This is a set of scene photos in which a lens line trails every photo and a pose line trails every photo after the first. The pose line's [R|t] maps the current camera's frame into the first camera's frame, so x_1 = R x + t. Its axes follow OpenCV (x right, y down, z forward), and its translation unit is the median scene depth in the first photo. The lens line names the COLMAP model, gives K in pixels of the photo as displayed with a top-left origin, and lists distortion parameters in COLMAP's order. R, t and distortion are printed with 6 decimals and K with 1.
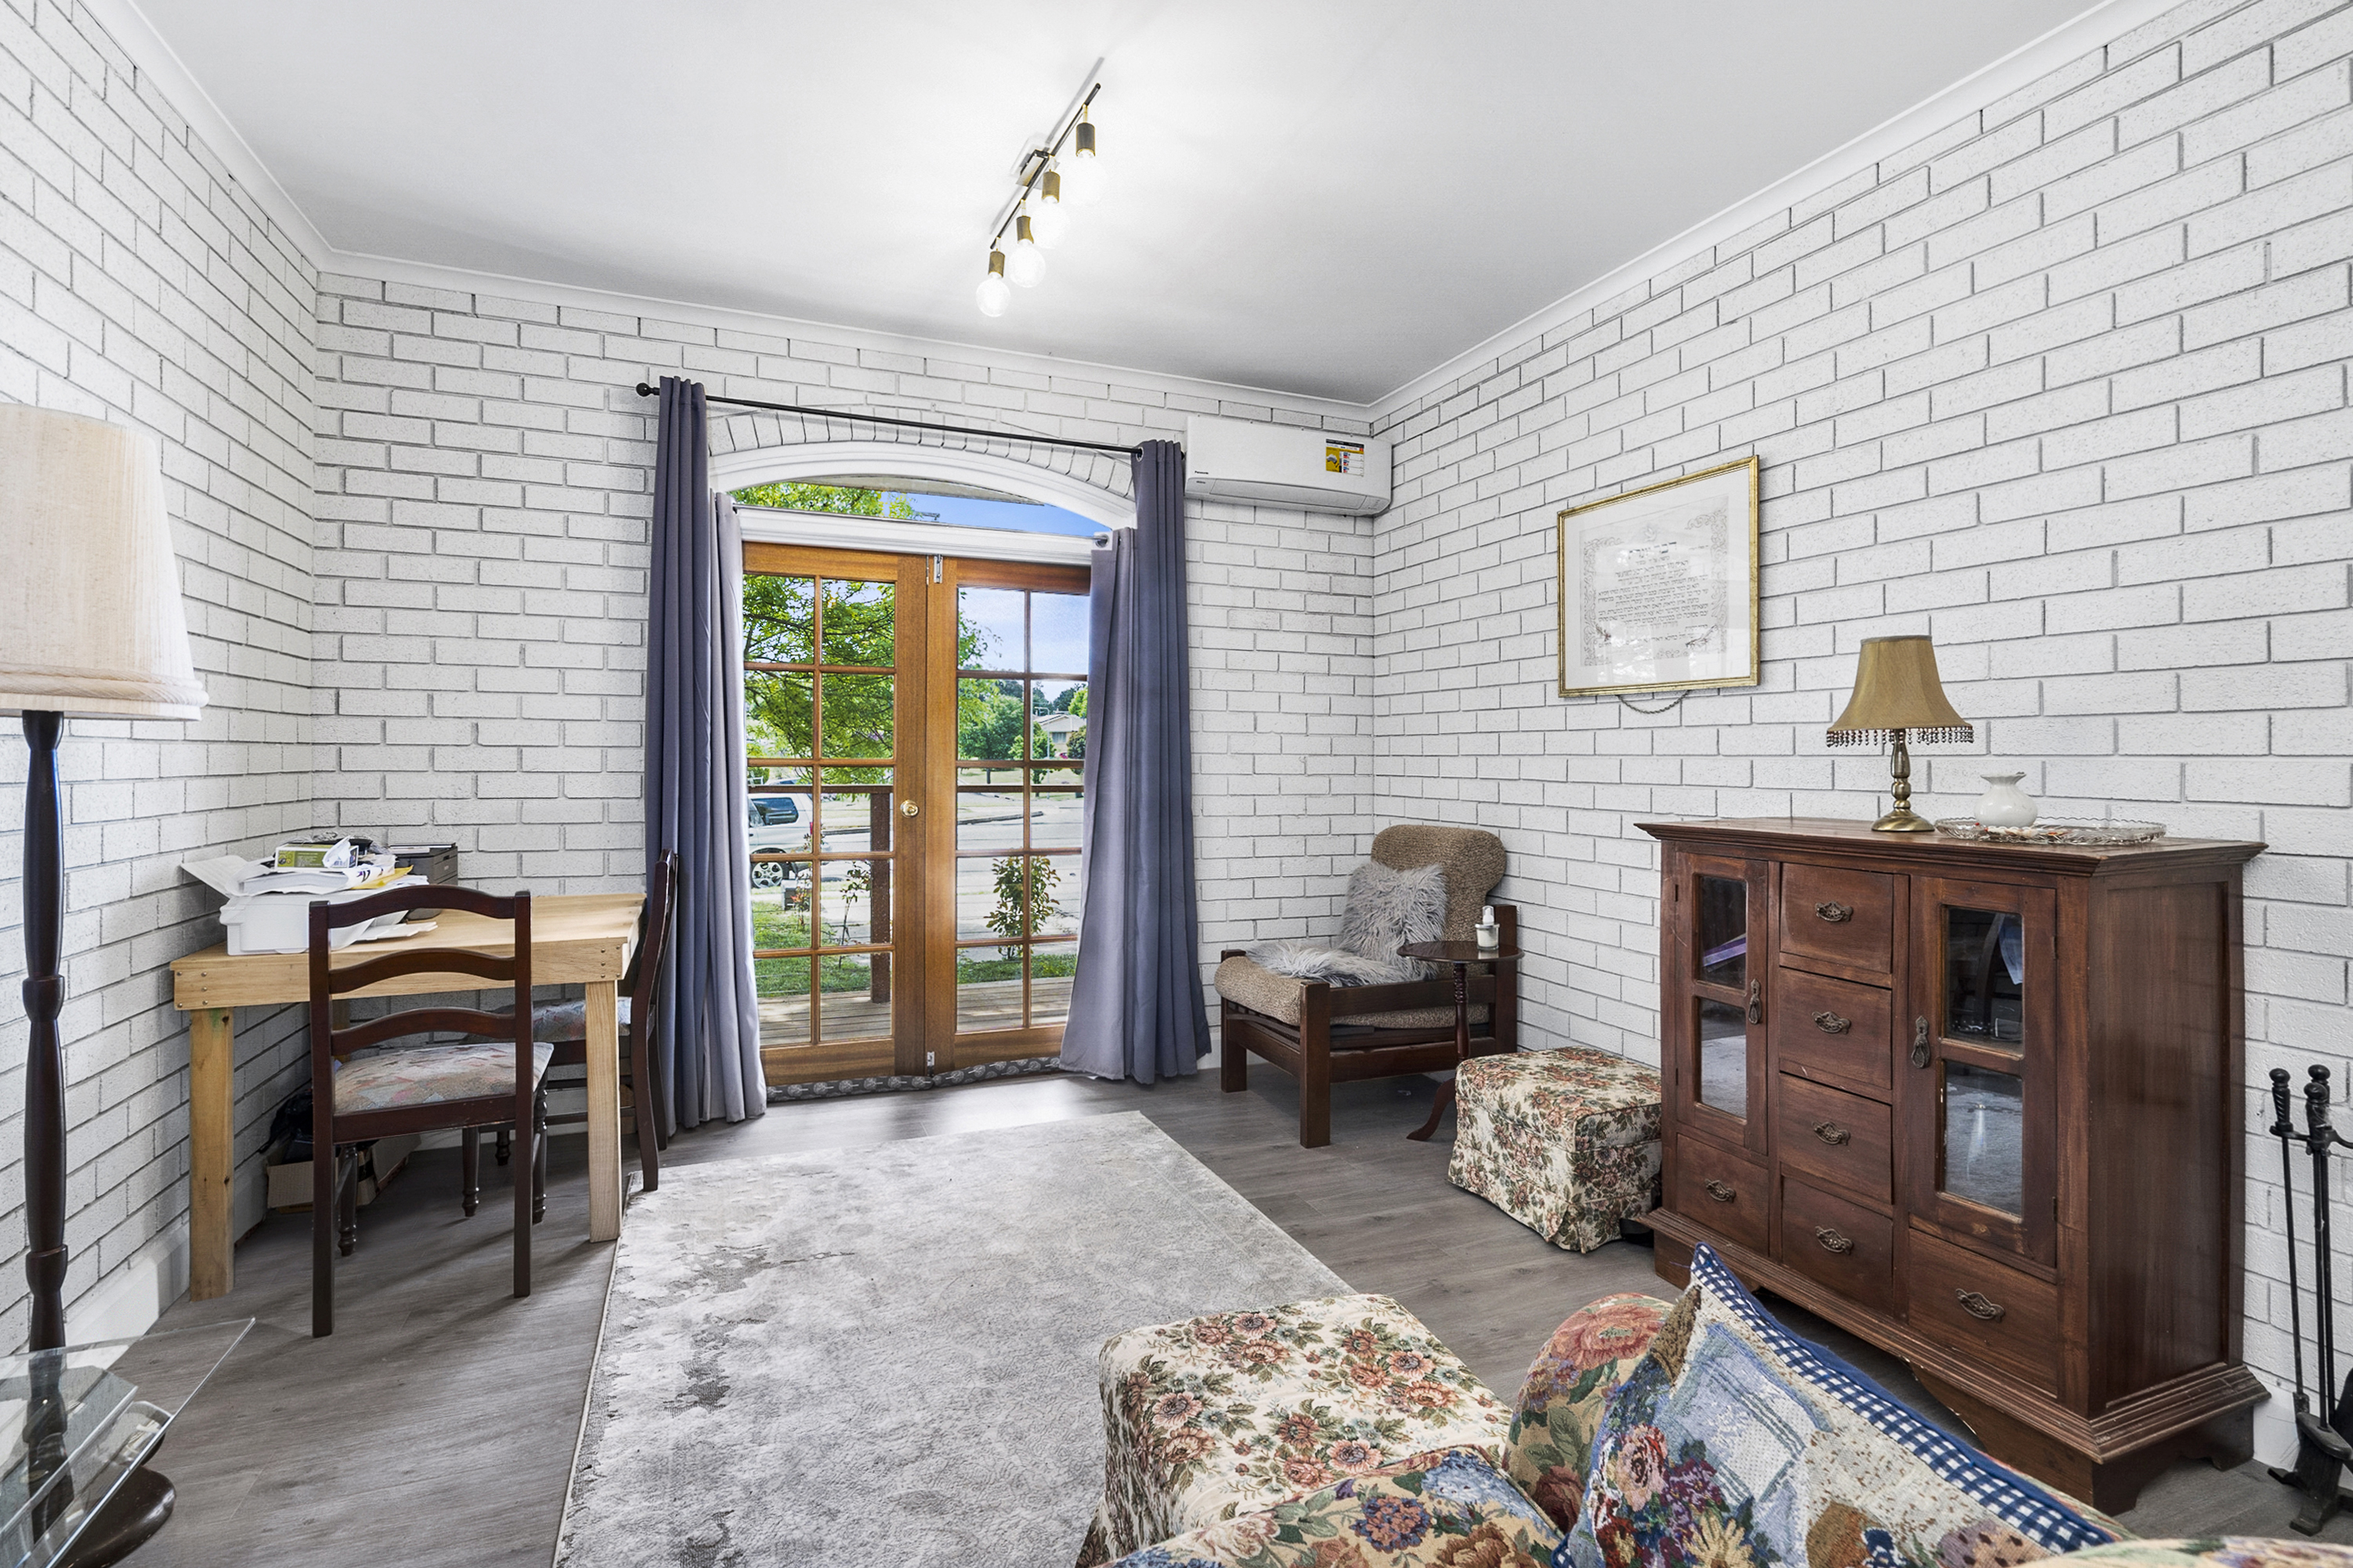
lens RADIAL K [[1097.8, 0, 1193.4], [0, 1097.8, 763.9], [0, 0, 1]] dist [0.000513, 0.001509]
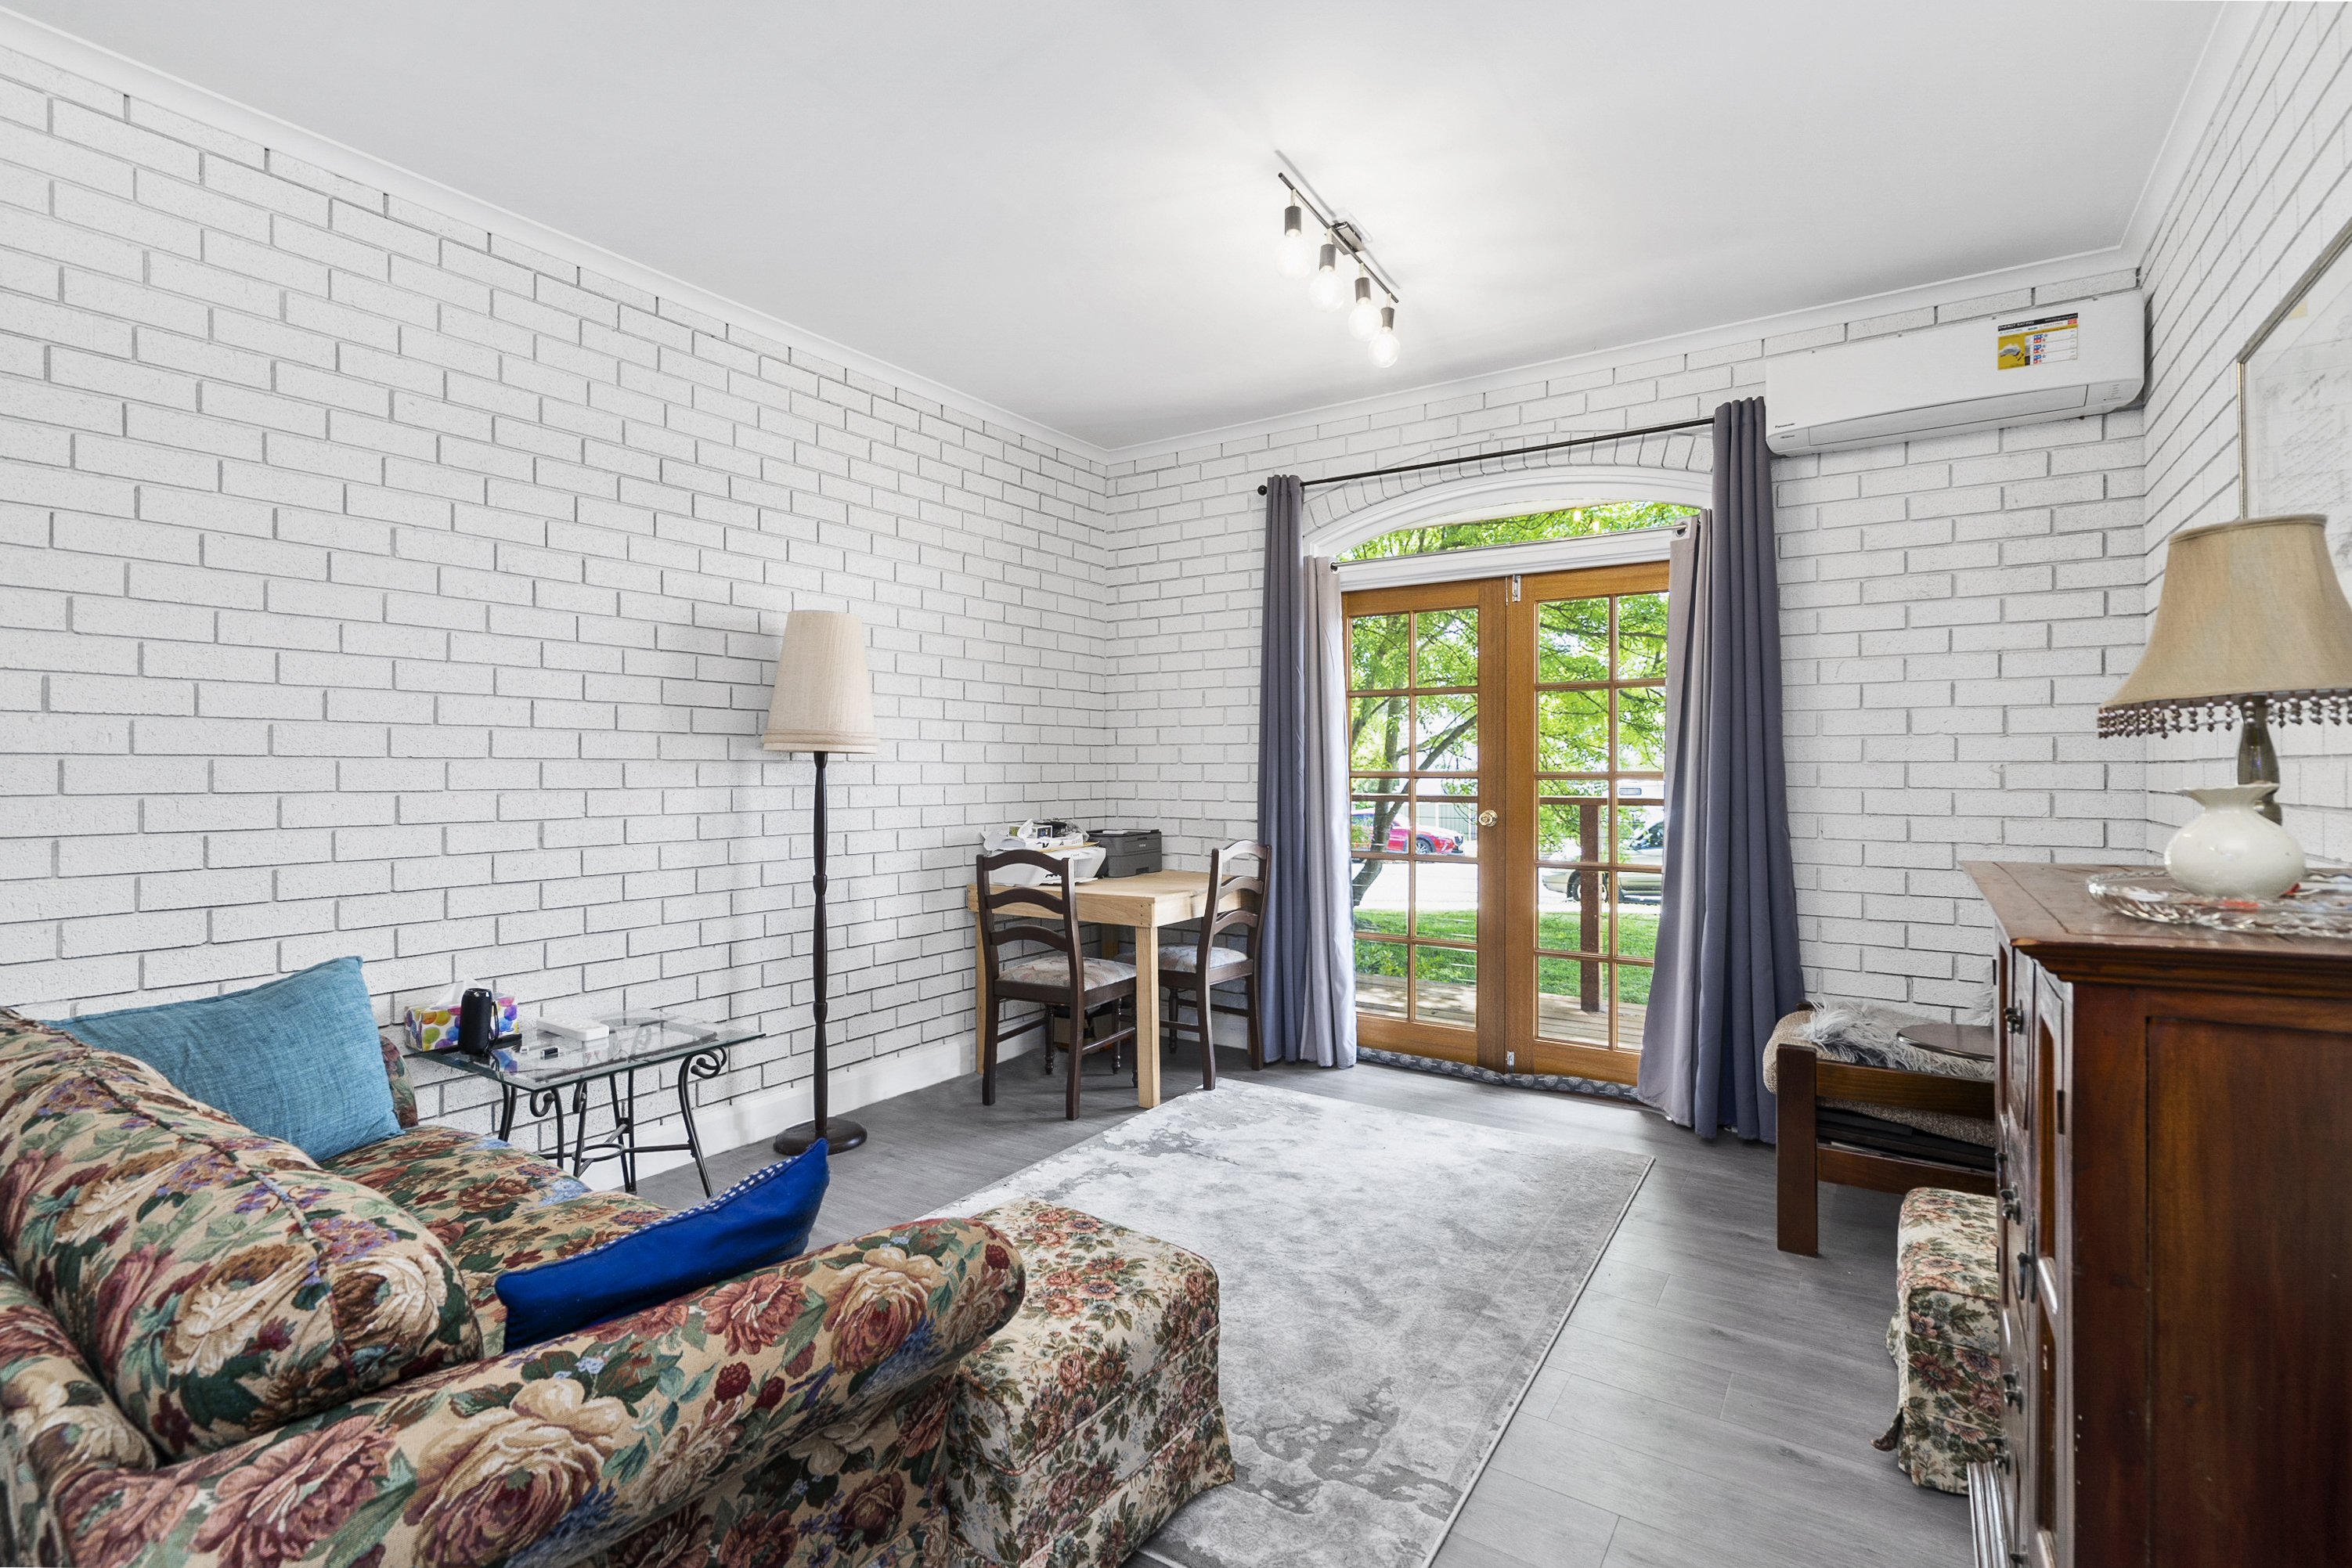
lens RADIAL K [[1097.3, 0, 1184.0], [0, 1097.3, 781.4], [0, 0, 1]] dist [0.000513, 0.001509]
pose [[0.560940, 0.002882, -0.827852, 0.495156], [-0.000104, 0.999994, 0.003410, 0.002027], [0.827857, -0.001827, 0.560937, 0.174045]]
